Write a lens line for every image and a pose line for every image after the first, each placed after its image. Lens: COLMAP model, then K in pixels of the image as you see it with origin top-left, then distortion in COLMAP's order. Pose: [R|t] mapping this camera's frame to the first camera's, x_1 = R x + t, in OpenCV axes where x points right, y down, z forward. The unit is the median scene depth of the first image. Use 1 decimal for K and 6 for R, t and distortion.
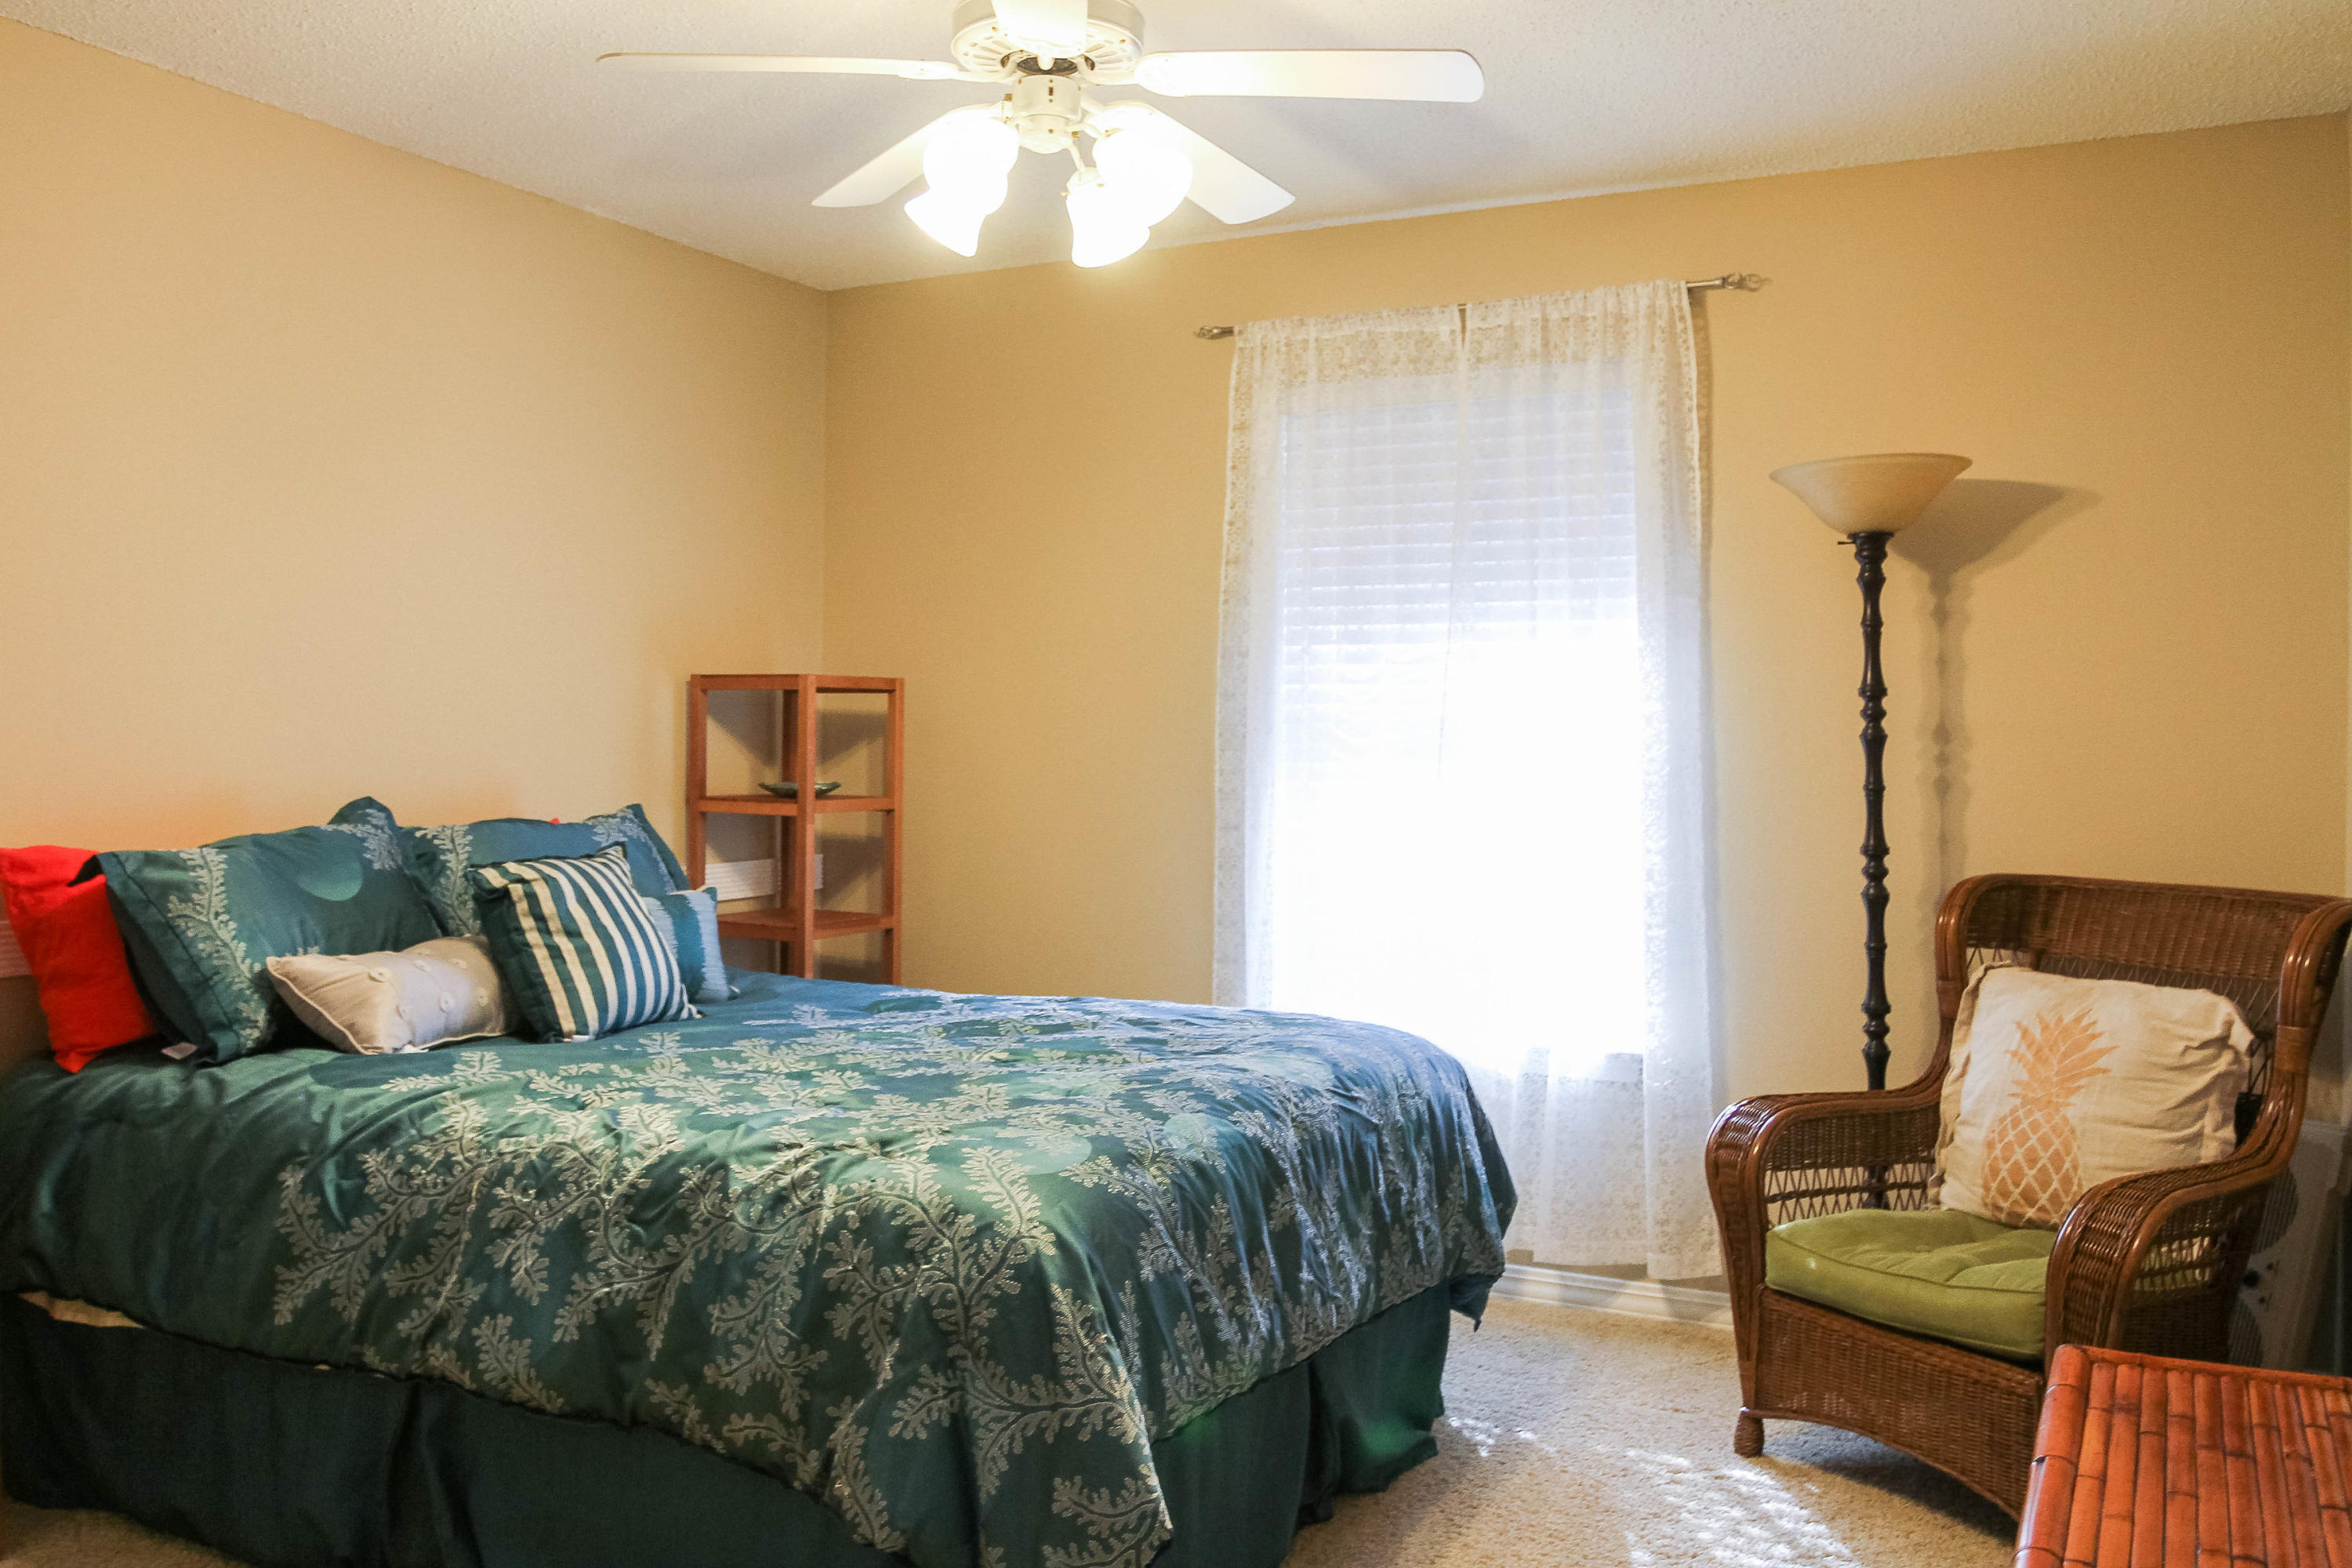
lens RADIAL K [[1793.4, 0, 1167.3], [0, 1793.4, 850.1], [0, 0, 1]] dist [-0.092619, 0.056481]
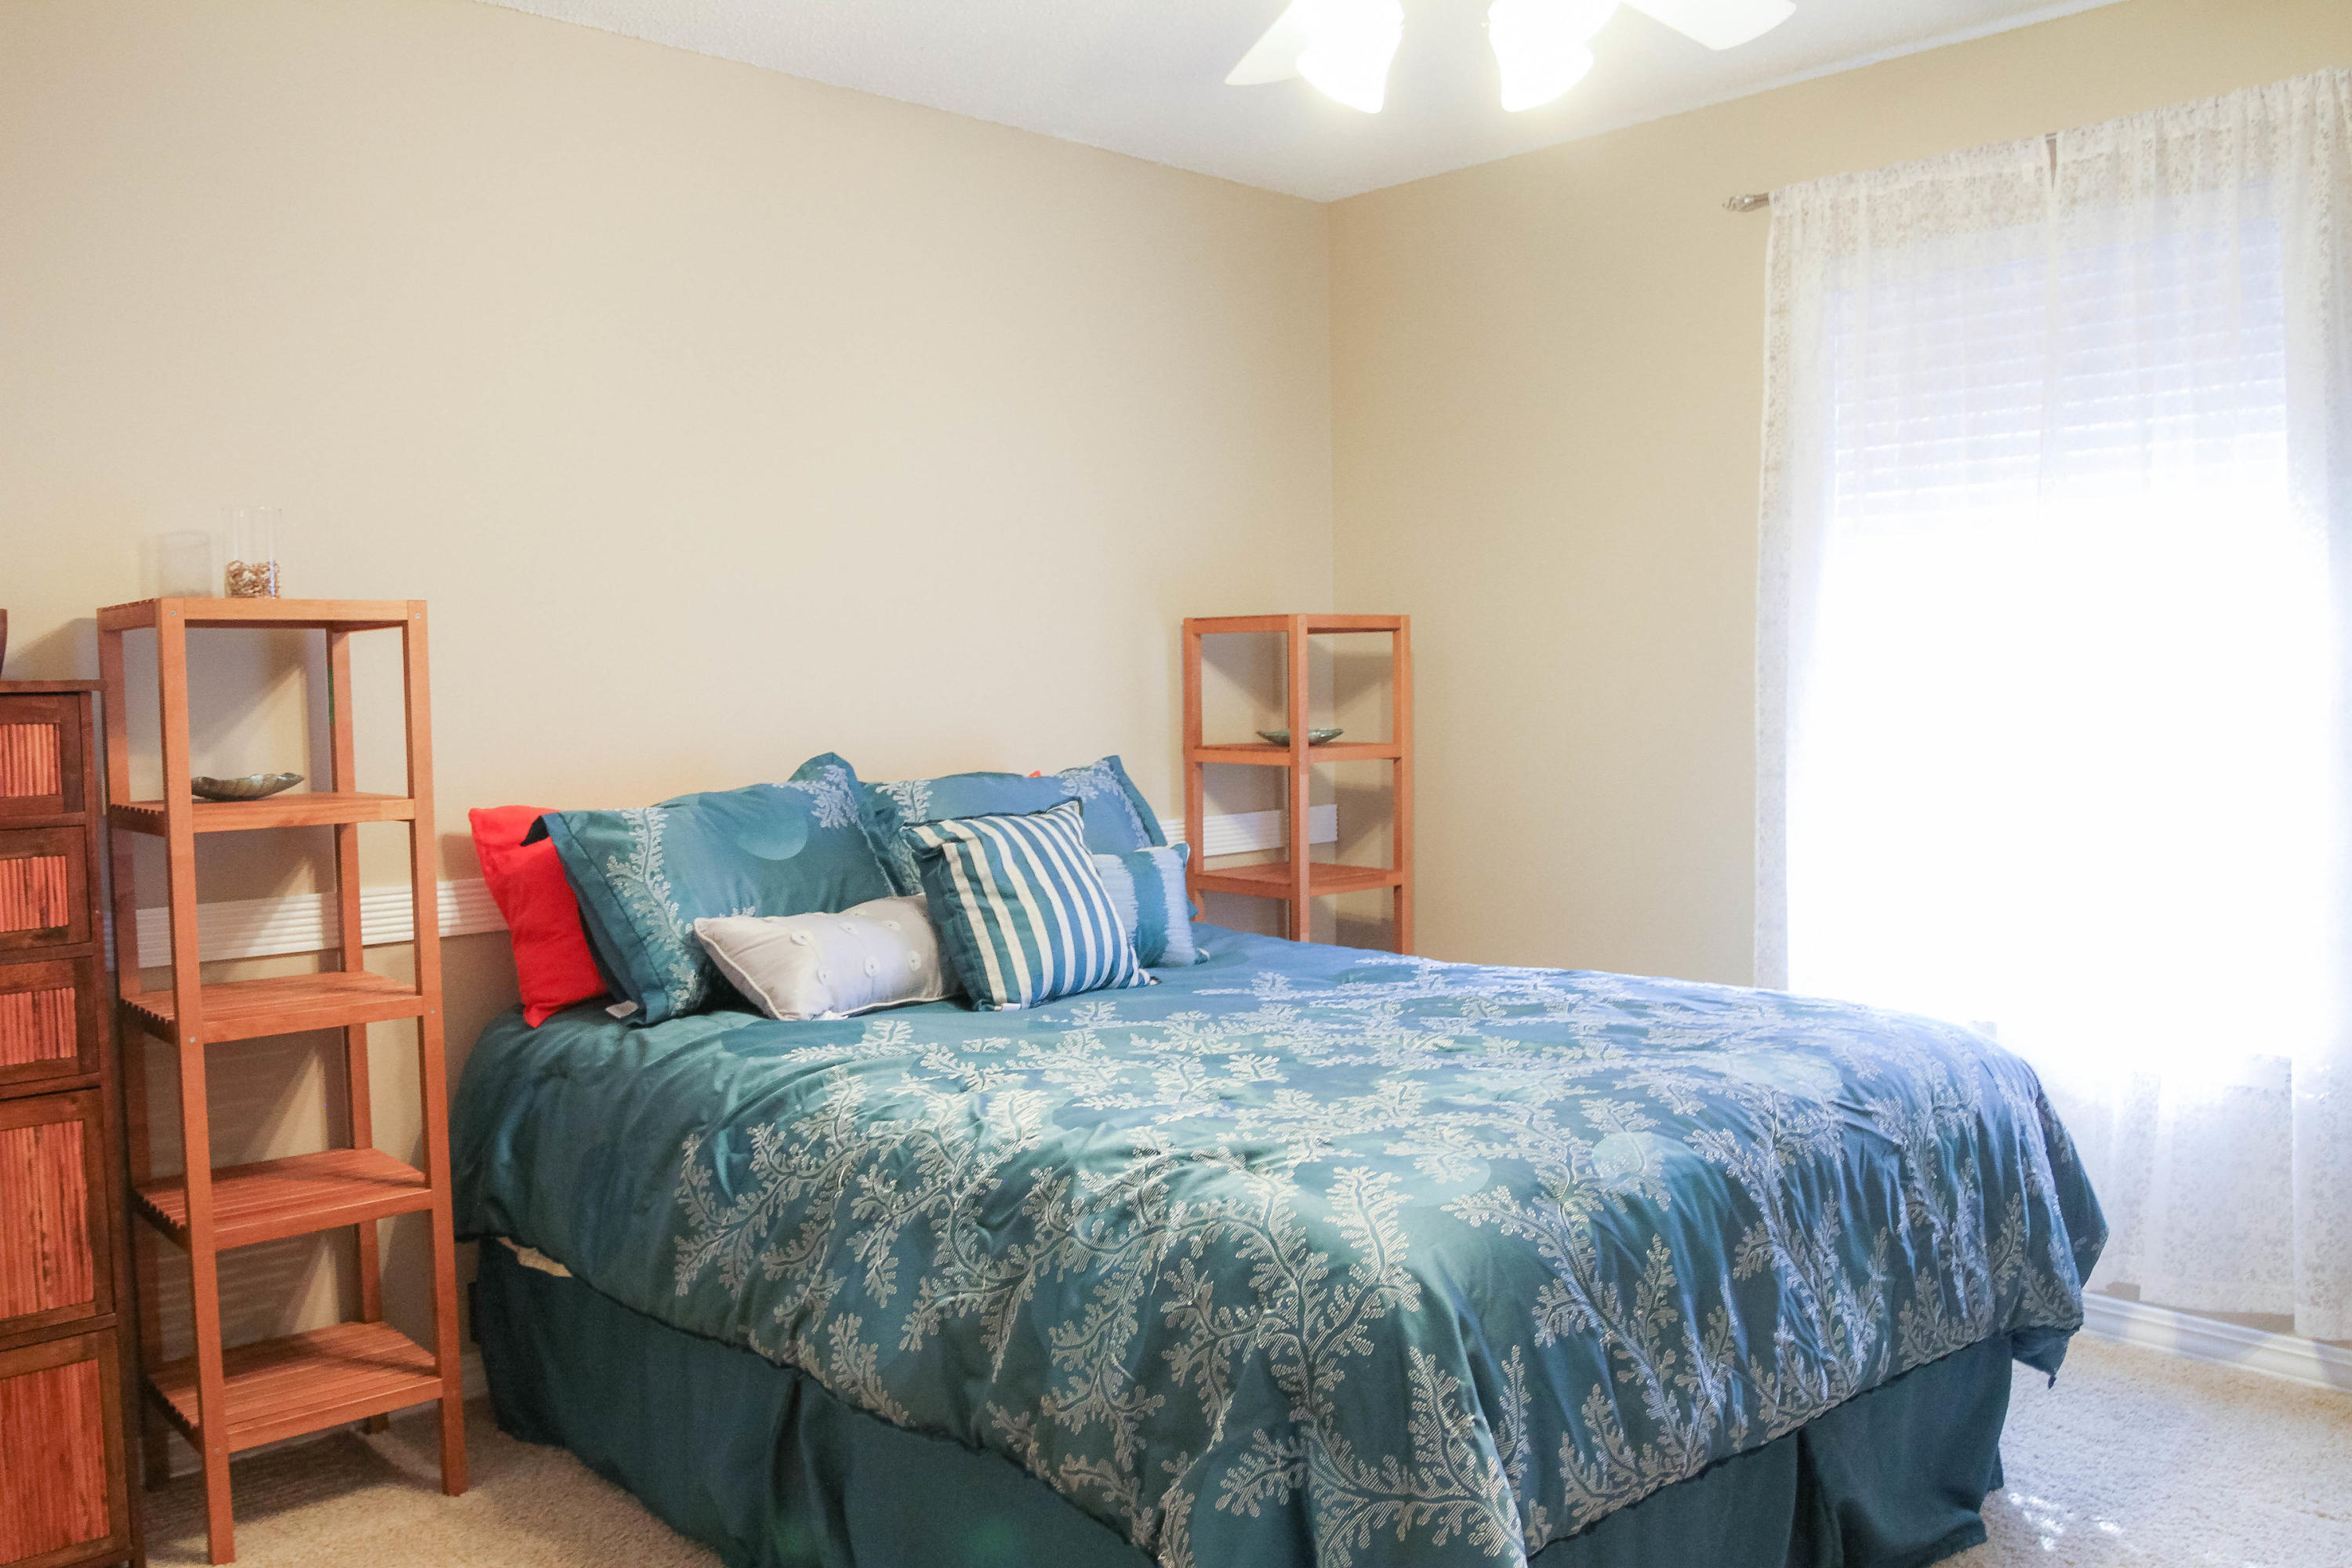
lens RADIAL K [[1793.4, 0, 1167.3], [0, 1793.4, 850.1], [0, 0, 1]] dist [-0.092619, 0.056481]
pose [[0.943945, 0.006008, -0.330047, 0.079765], [0.004810, 0.999478, 0.031950, -0.009476], [0.330067, -0.031747, 0.943423, 0.162982]]
